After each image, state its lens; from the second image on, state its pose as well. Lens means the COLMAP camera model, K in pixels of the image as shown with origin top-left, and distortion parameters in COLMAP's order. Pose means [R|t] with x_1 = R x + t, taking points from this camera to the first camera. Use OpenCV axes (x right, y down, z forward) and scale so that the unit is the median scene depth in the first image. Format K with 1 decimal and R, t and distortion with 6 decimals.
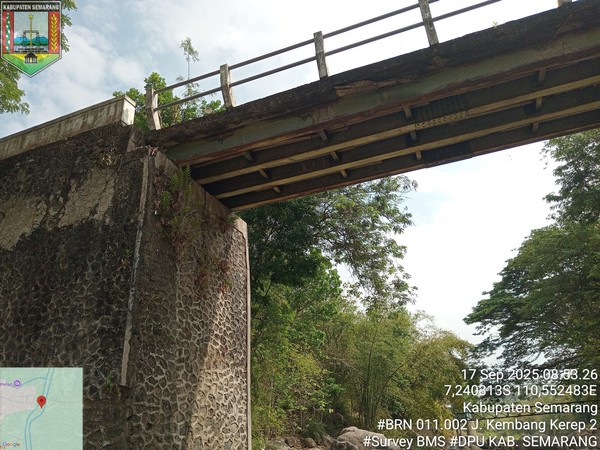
lens RADIAL K [[451.9, 0, 299.4], [0, 451.9, 223.4], [0, 0, 1]] dist [0.043886, -0.086934]
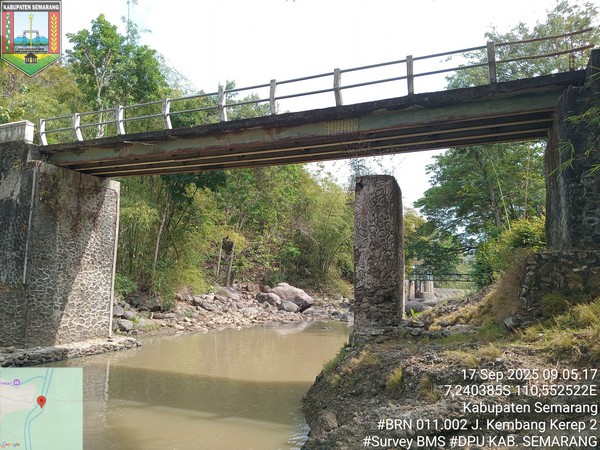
lens RADIAL K [[451.9, 0, 299.4], [0, 451.9, 223.4], [0, 0, 1]] dist [0.043886, -0.086934]
pose [[0.996279, 0.072782, -0.046162, 0.866548], [-0.054214, 0.945588, 0.320818, -0.594331], [0.067000, -0.317121, 0.946015, -0.788819]]
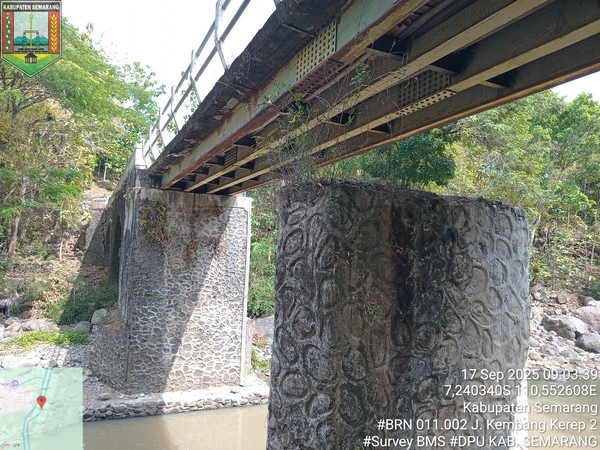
lens RADIAL K [[451.9, 0, 299.4], [0, 451.9, 223.4], [0, 0, 1]] dist [0.043886, -0.086934]
pose [[0.713821, 0.037529, -0.699321, 1.319040], [0.228796, 0.931274, 0.283517, -0.393841], [0.661900, -0.362383, 0.656177, 0.244937]]
